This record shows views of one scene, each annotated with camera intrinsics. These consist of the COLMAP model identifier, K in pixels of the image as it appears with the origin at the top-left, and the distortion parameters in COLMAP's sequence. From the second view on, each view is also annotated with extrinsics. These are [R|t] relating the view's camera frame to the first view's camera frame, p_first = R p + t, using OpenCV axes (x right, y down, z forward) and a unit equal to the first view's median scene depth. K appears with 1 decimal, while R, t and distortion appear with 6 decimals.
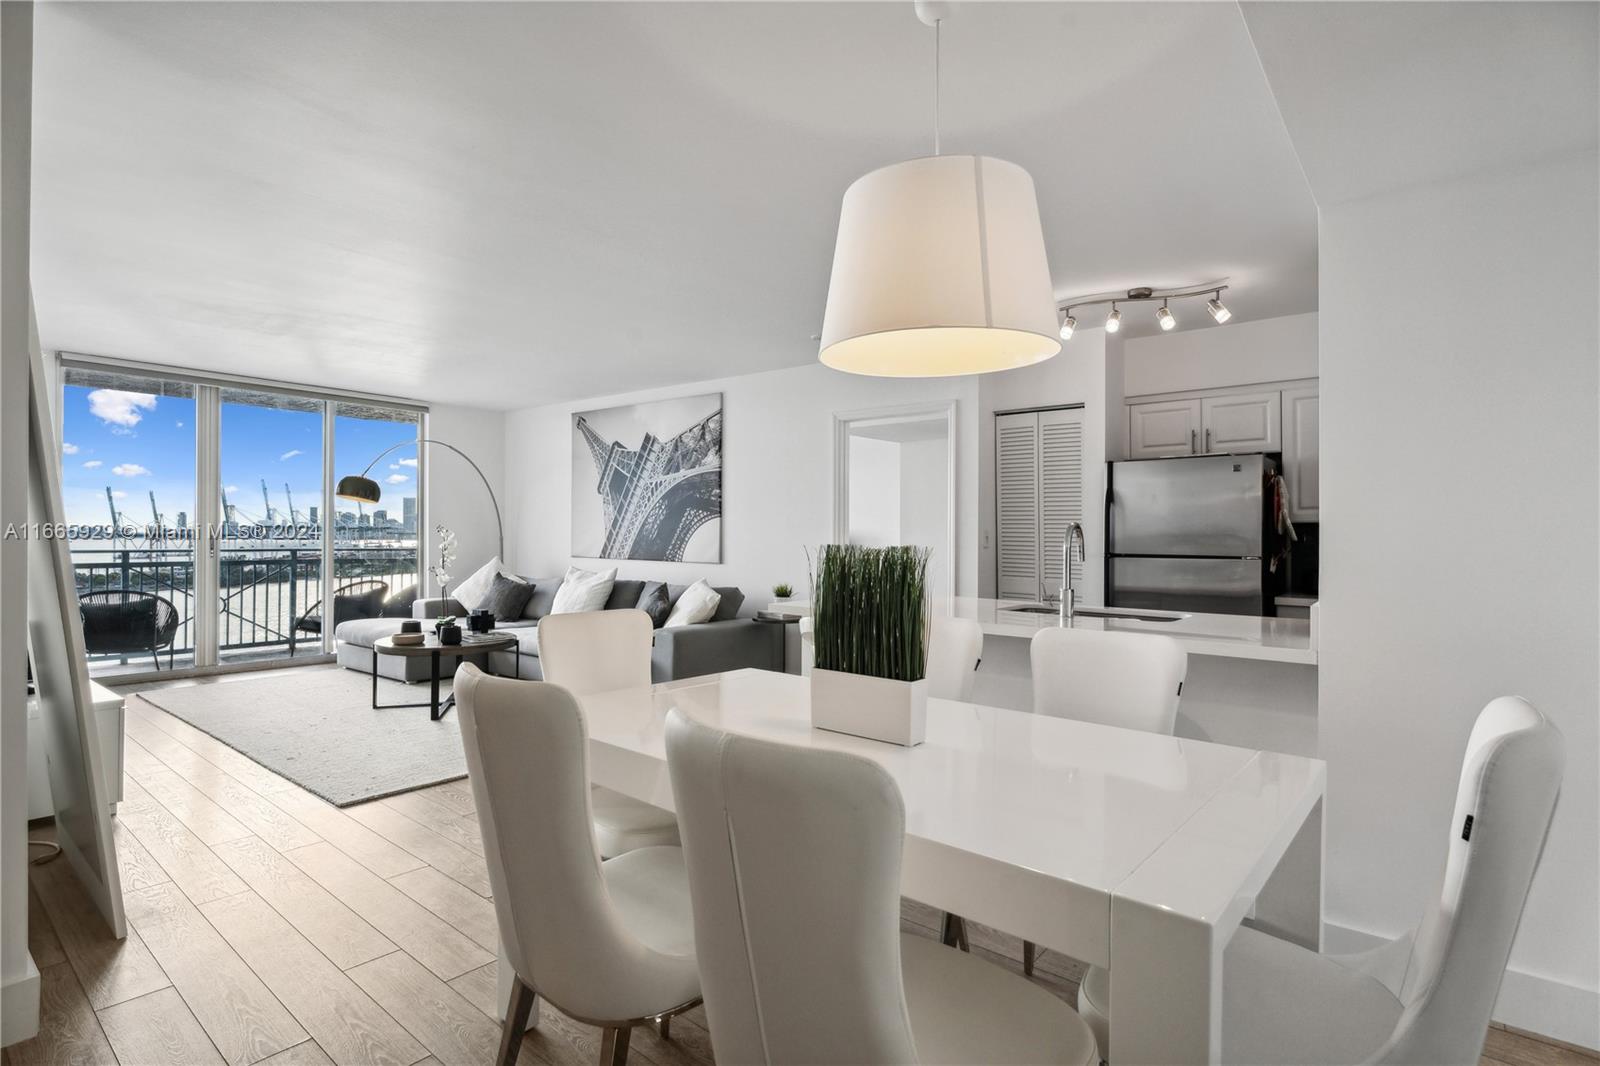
lens RADIAL K [[807.5, 0, 800.0], [0, 807.5, 533.0], [0, 0, 1]] dist [-0.018252, 0.000018]
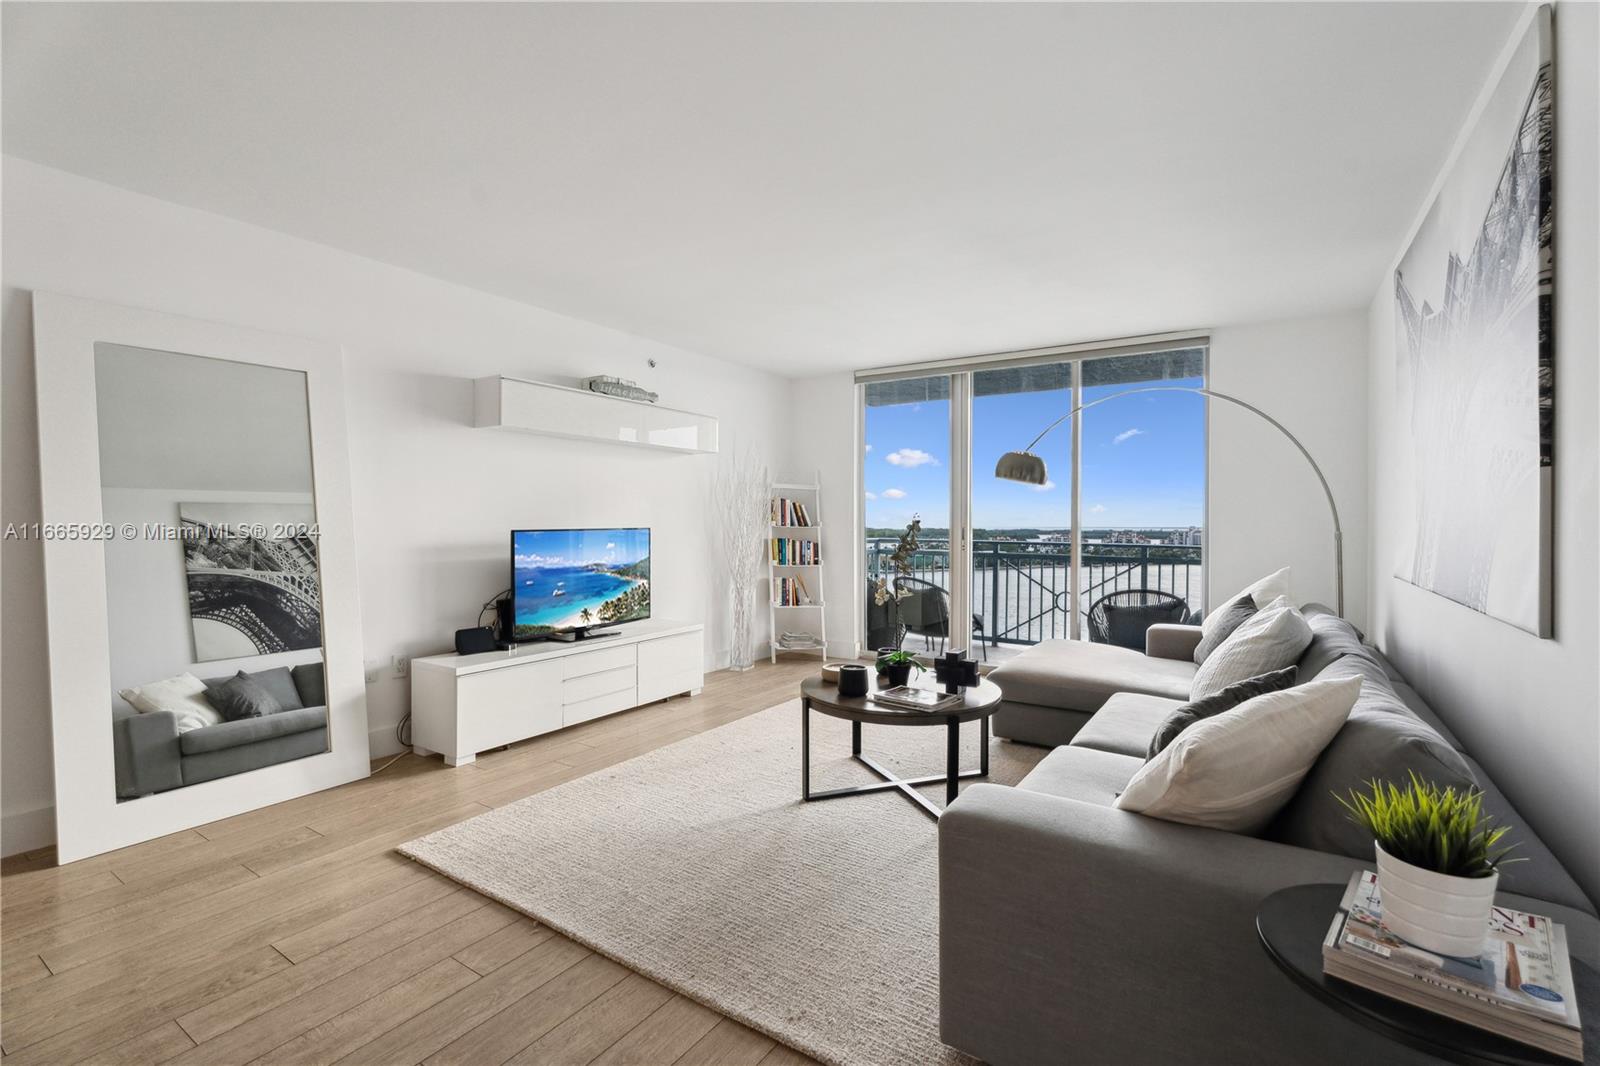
lens RADIAL K [[717.9, 0, 776.0], [0, 717.9, 526.5], [0, 0, 1]] dist [-0.000733, -0.000228]
pose [[0.099335, 0.001832, -0.995052, 0.104225], [-0.004873, 0.999987, 0.001355, 0.001455], [0.995042, 0.004715, 0.099343, 0.660123]]
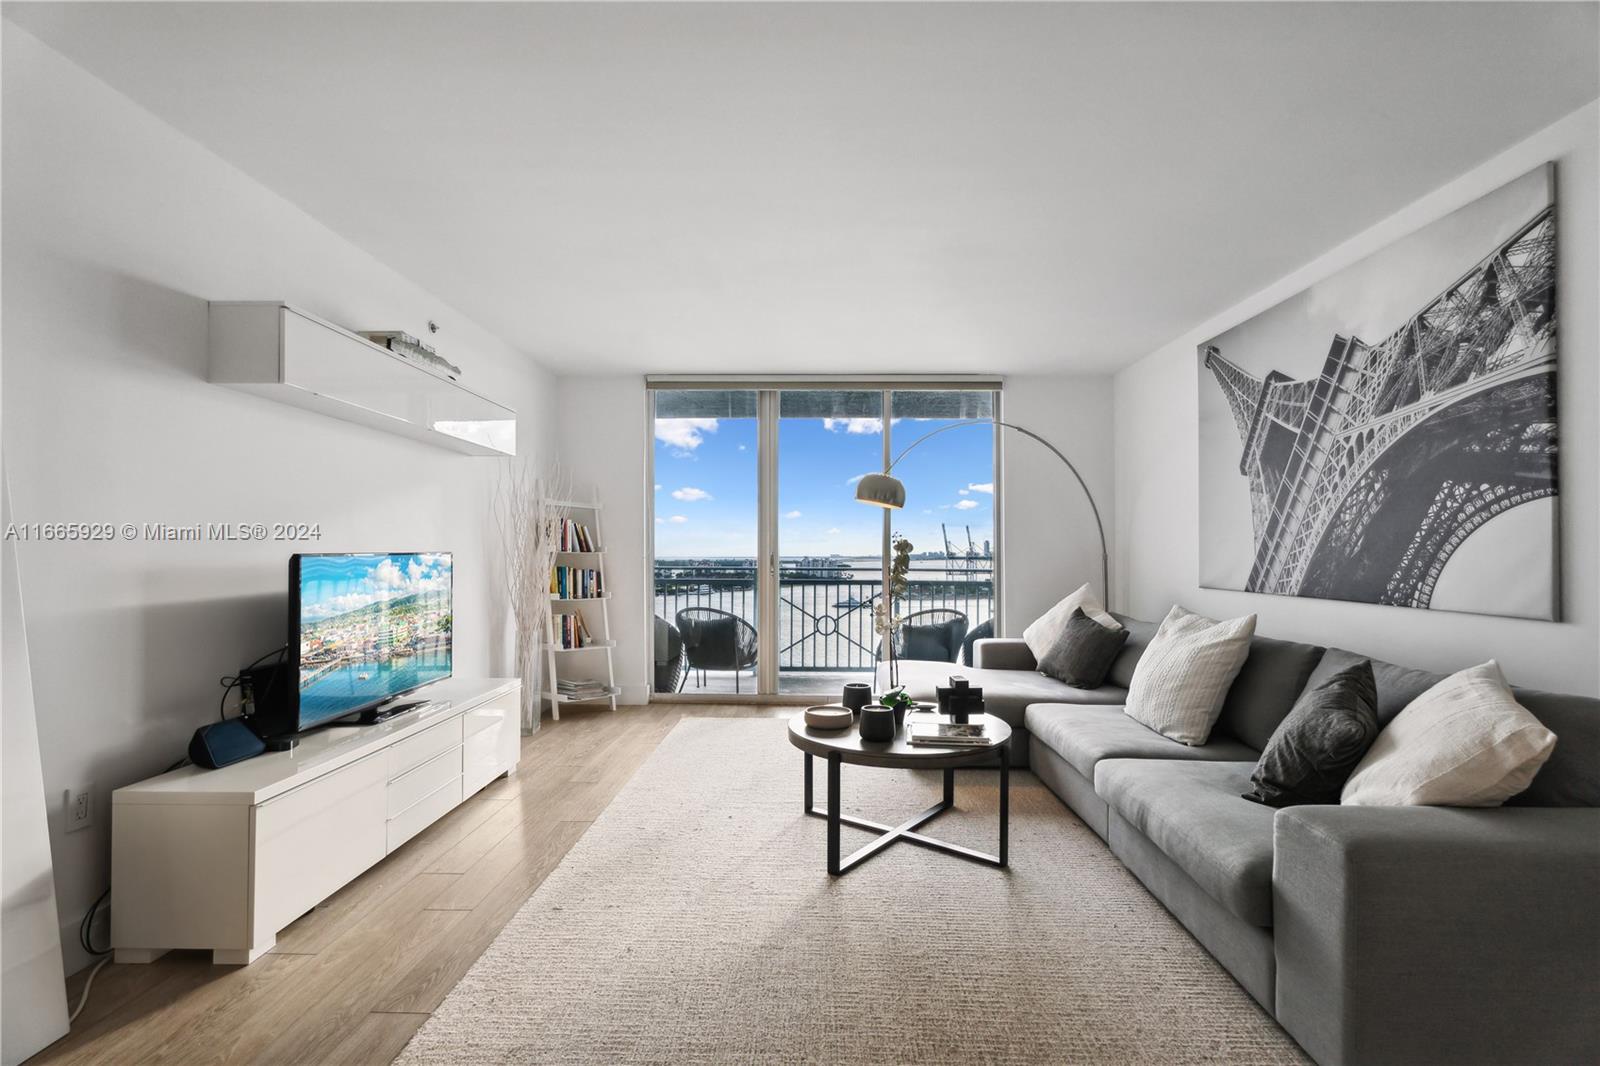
lens RADIAL K [[739.0, 0, 800.8], [0, 739.0, 545.1], [0, 0, 1]] dist [0.002098, -0.000613]
pose [[0.621046, -0.012701, -0.783671, -0.043948], [0.000401, 0.999874, -0.015888, 0.007612], [0.783774, 0.009553, 0.620972, 0.475386]]
